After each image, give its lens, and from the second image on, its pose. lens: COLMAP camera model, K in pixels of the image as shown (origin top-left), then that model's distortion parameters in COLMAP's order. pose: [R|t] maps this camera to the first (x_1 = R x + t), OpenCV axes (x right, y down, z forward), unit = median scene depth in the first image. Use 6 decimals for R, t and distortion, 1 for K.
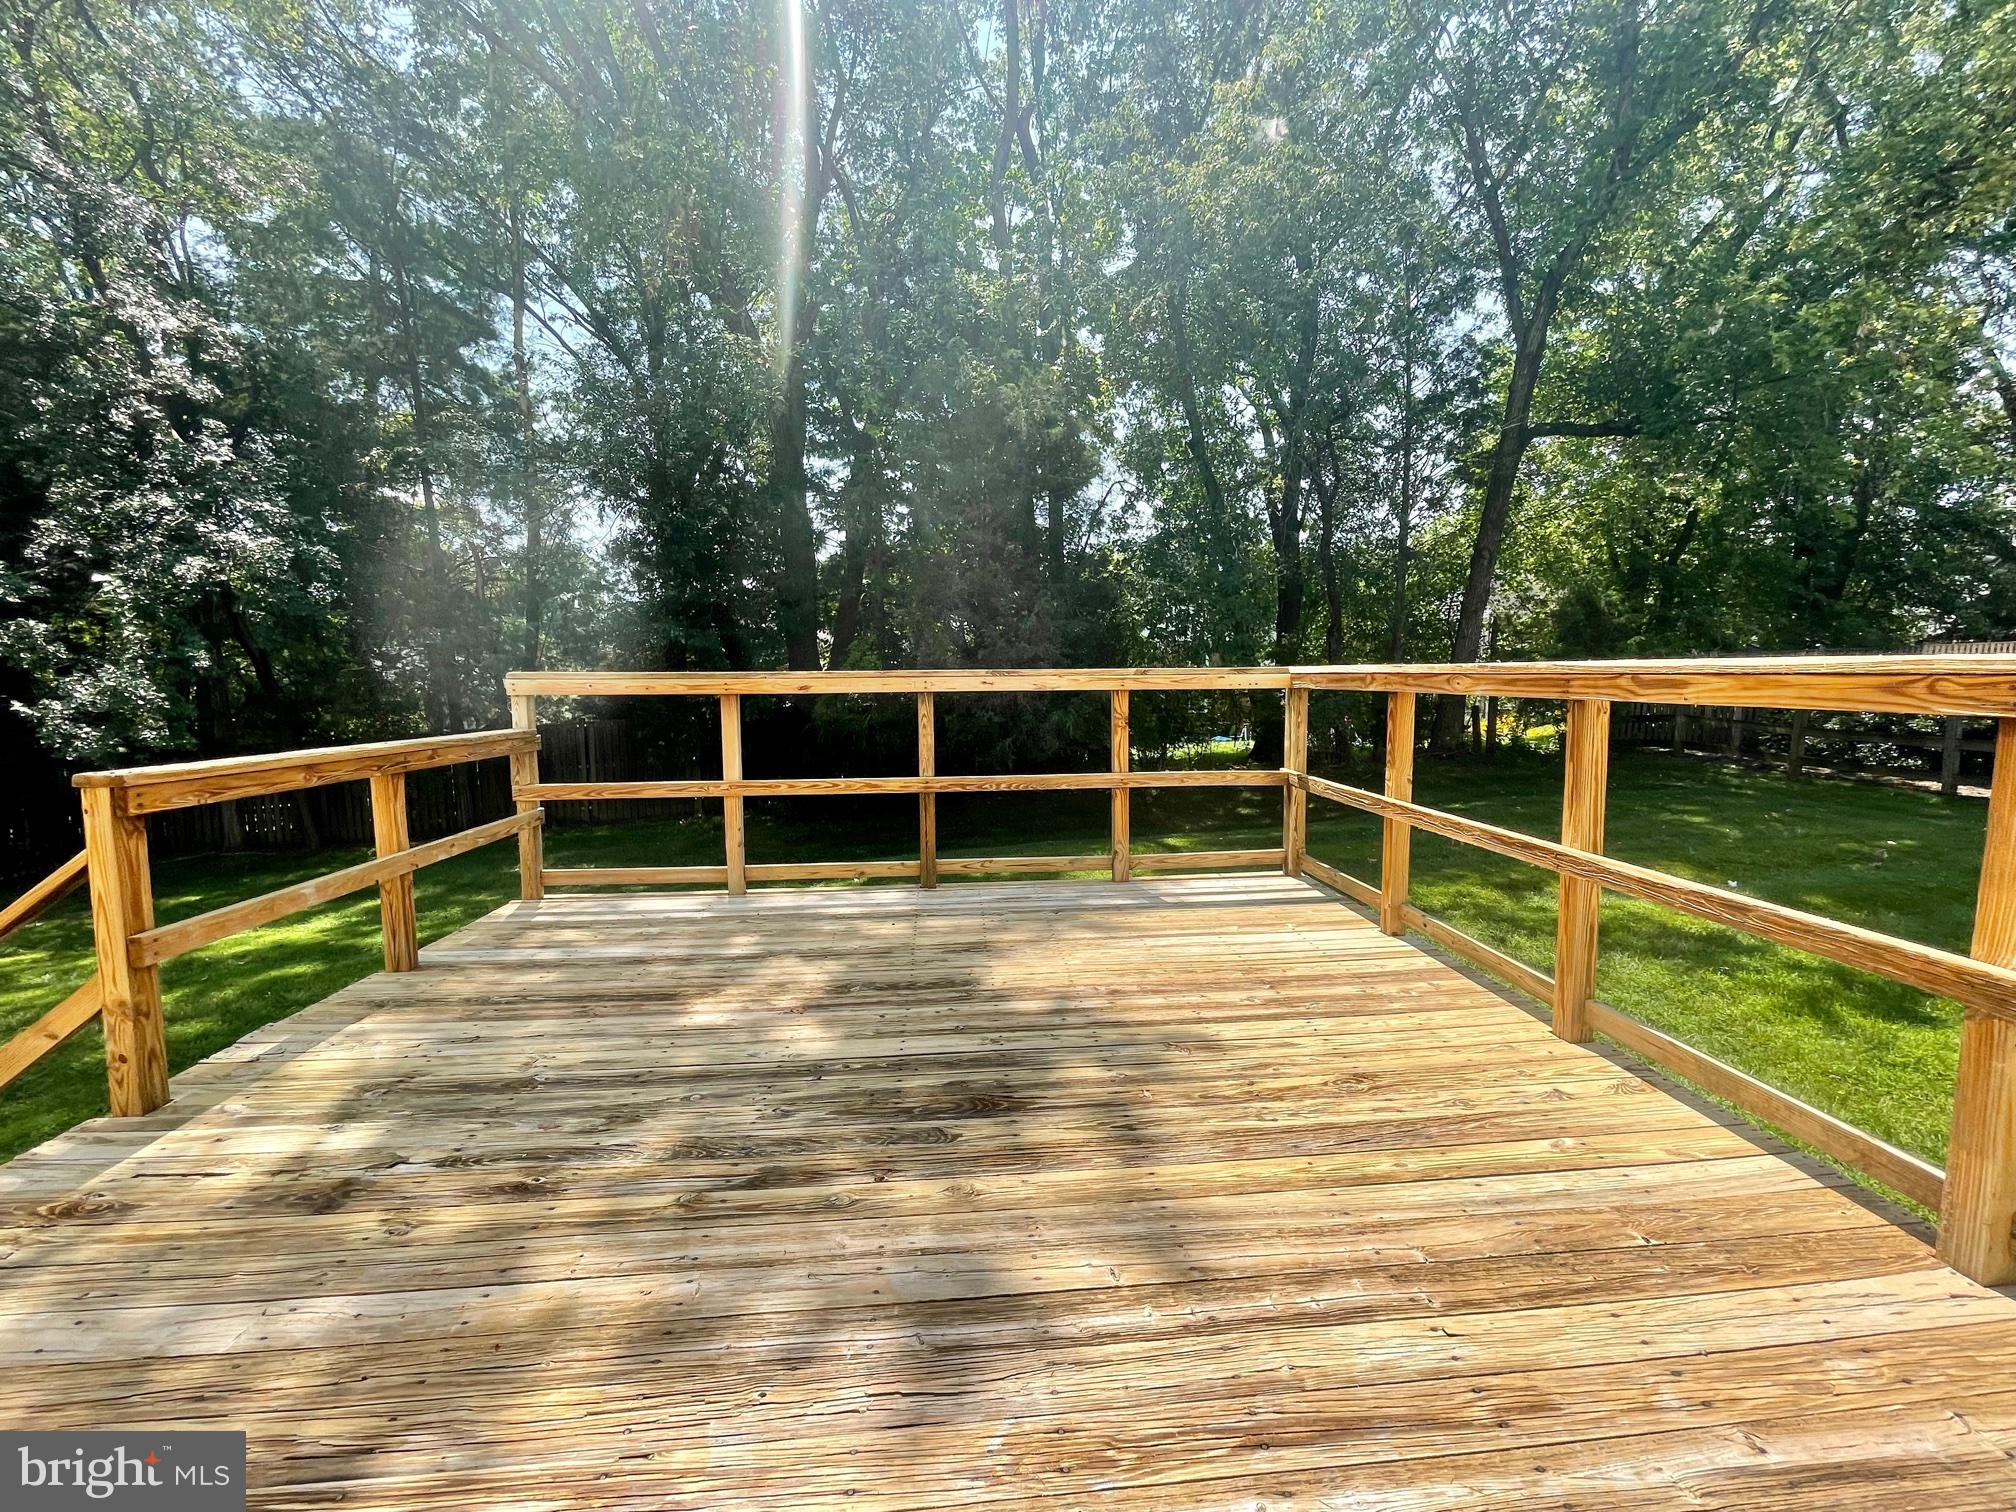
lens RADIAL K [[812.6, 0, 1002.1], [0, 812.6, 772.9], [0, 0, 1]] dist [-0.004908, 0.000626]
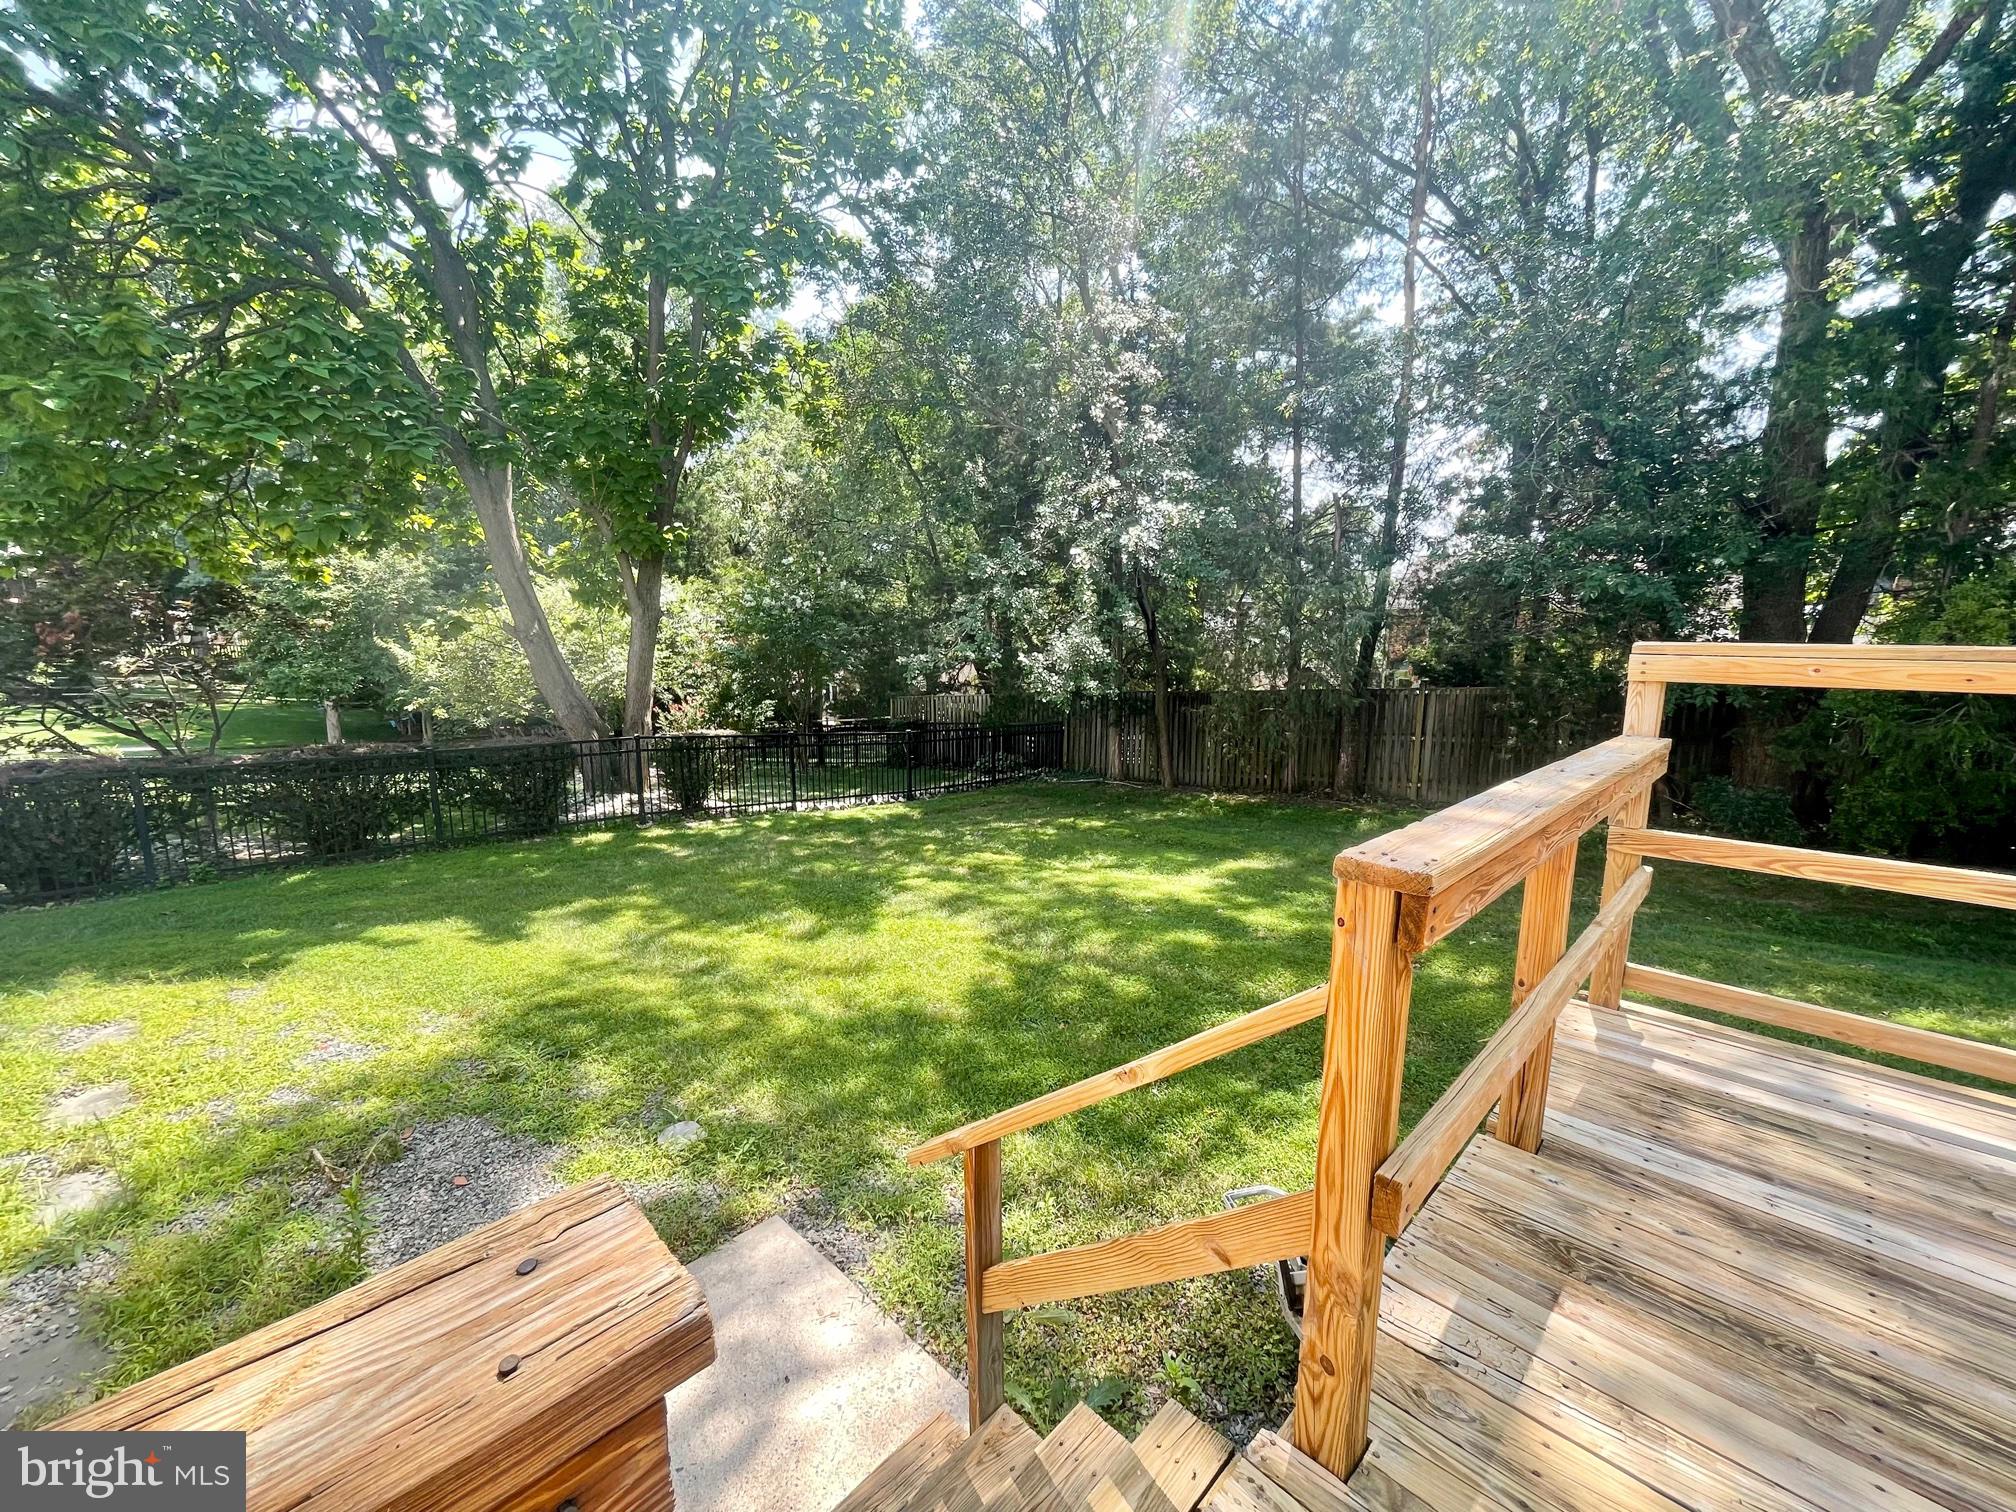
lens RADIAL K [[812.6, 0, 1005.8], [0, 812.6, 773.6], [0, 0, 1]] dist [-0.004908, 0.000626]
pose [[0.655088, 0.135532, -0.743297, -0.641188], [-0.095091, 0.990747, 0.096845, -0.057212], [0.749545, 0.007239, 0.661914, 0.342953]]
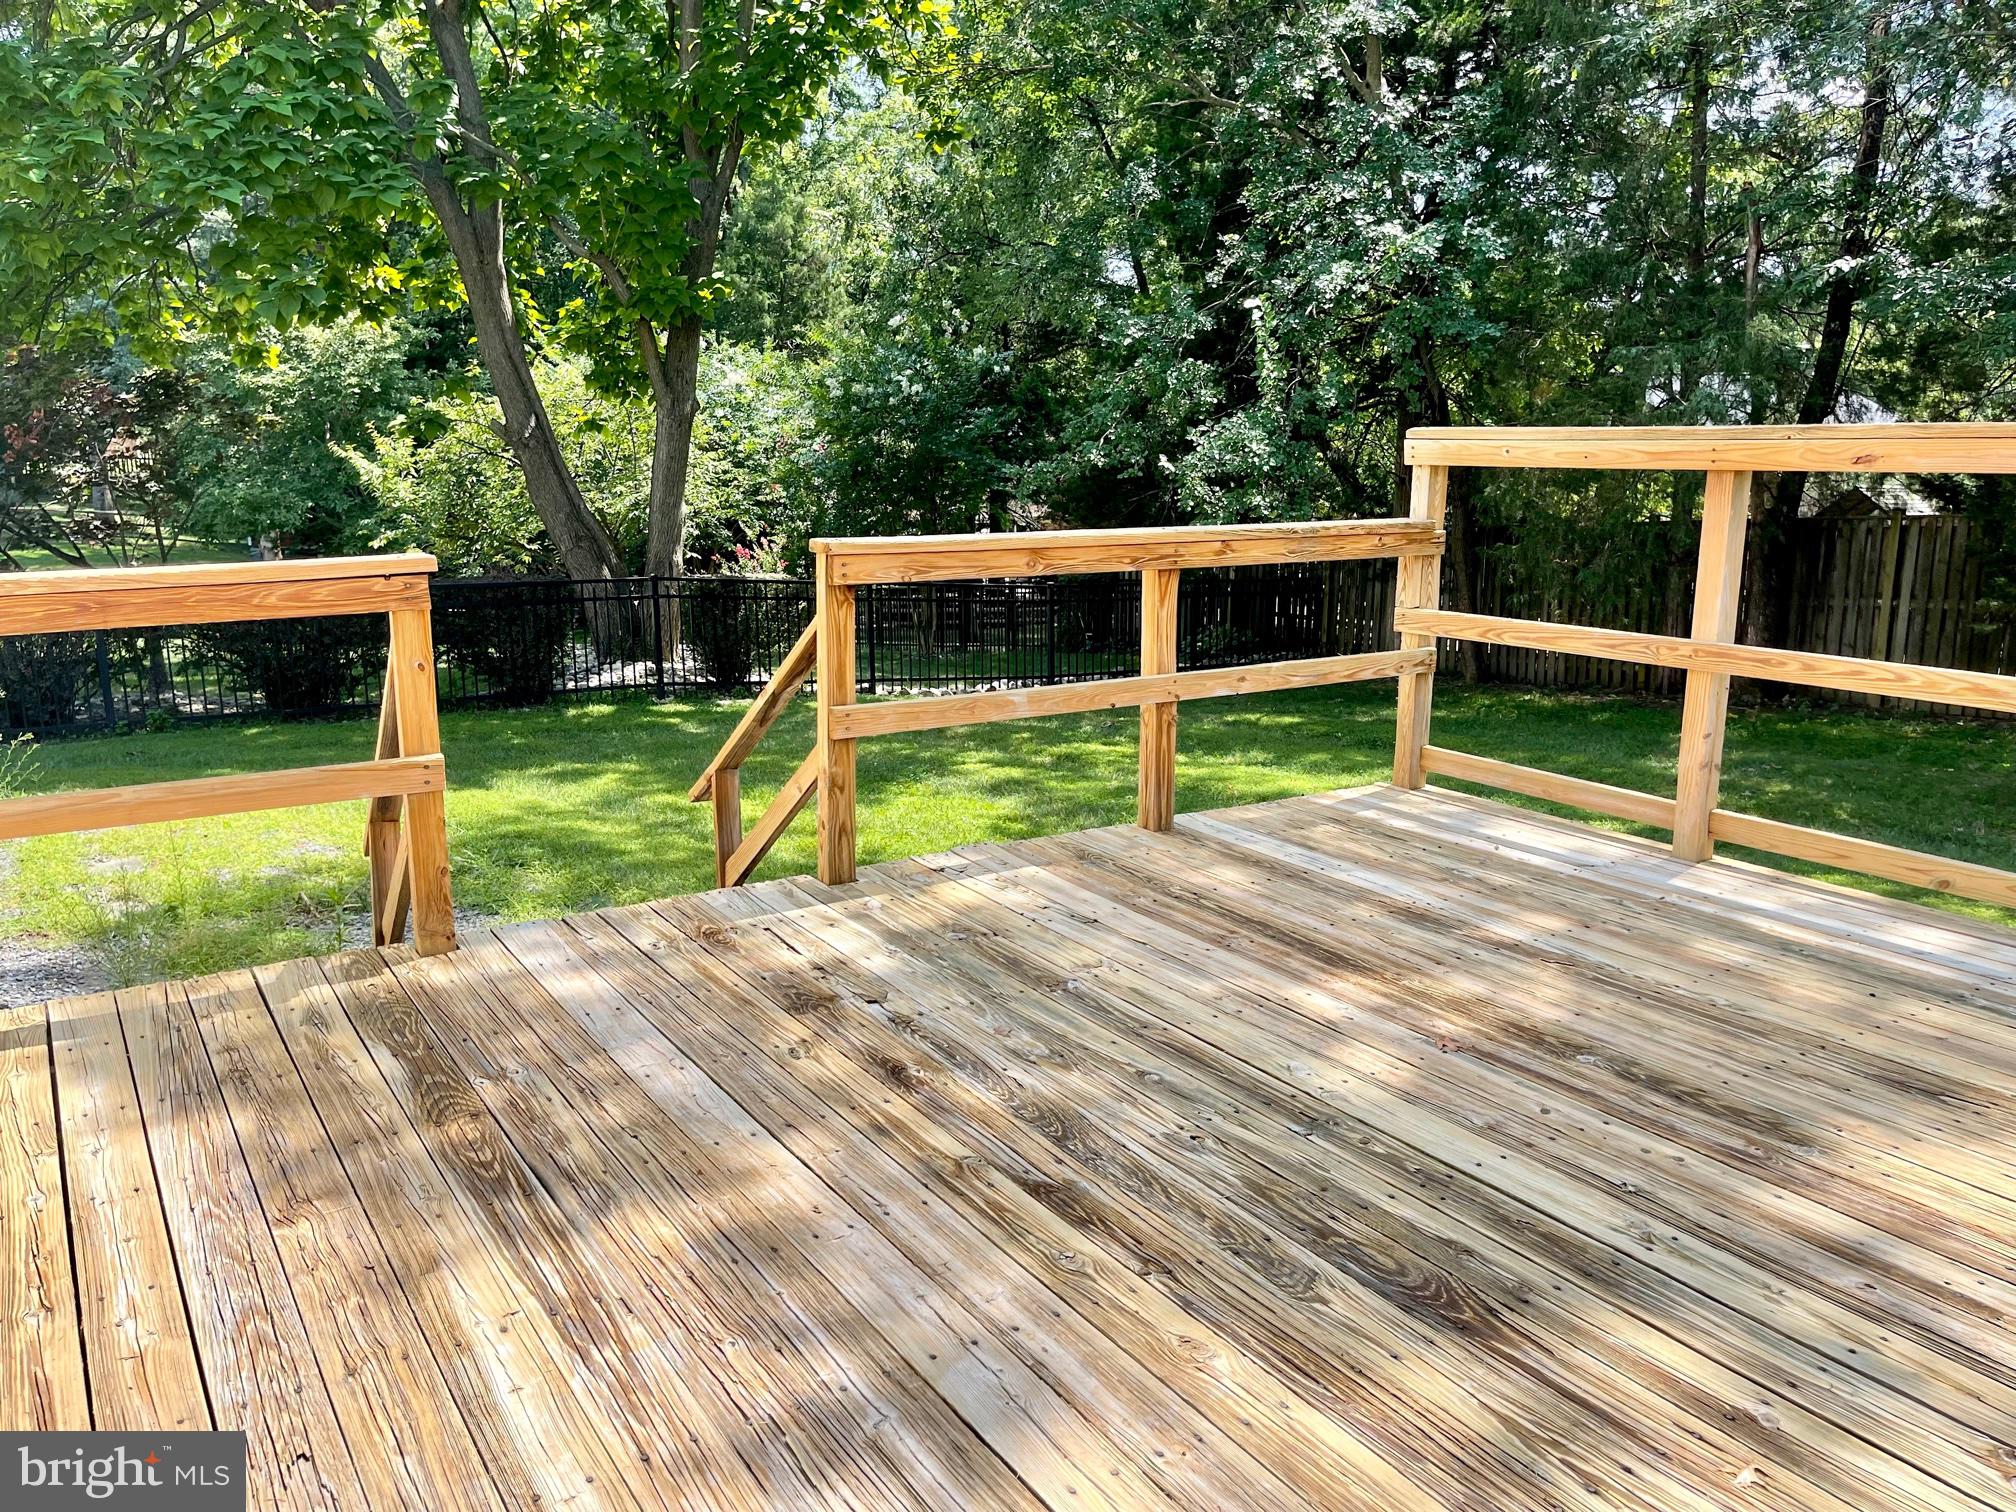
lens RADIAL K [[1519.5, 0, 1016.9], [0, 1519.5, 766.0], [0, 0, 1]] dist [0.062886, -0.094837]
pose [[0.459340, 0.191443, -0.867384, 0.484665], [-0.100808, 0.981425, 0.163229, -0.039983], [0.882521, 0.012461, 0.470107, 0.232137]]
